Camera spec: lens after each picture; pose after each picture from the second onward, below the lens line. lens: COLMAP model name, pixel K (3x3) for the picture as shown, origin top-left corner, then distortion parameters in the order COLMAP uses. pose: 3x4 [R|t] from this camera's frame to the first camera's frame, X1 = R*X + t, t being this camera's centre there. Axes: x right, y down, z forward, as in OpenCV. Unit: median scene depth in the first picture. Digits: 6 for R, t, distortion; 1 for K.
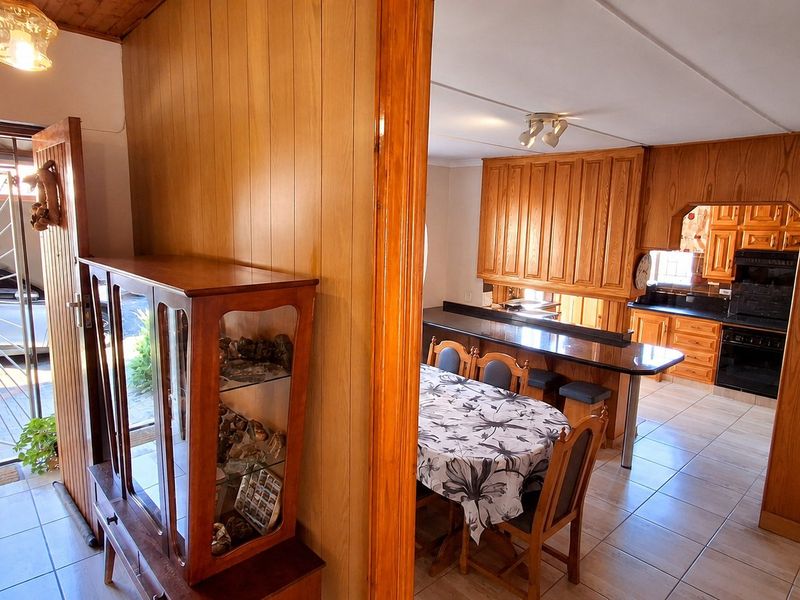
lens RADIAL K [[493.8, 0, 396.8], [0, 493.8, 297.0], [0, 0, 1]] dist [-0.003966, 0.006115]
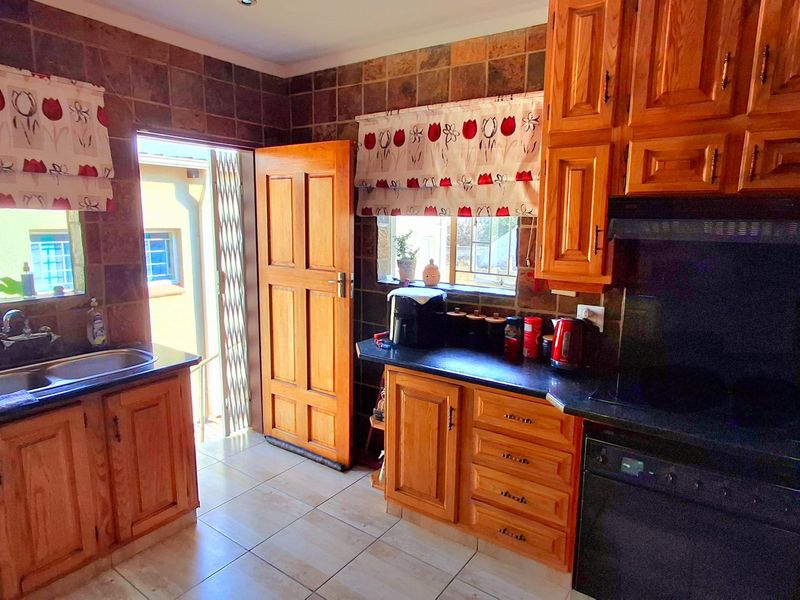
lens RADIAL K [[493.8, 0, 403.5], [0, 493.8, 298.5], [0, 0, 1]] dist [-0.003966, 0.006115]
pose [[0.976334, -0.044016, 0.211740, 0.452359], [0.042126, 0.999022, 0.013428, -0.034345], [-0.212124, -0.004190, 0.977234, 0.668770]]
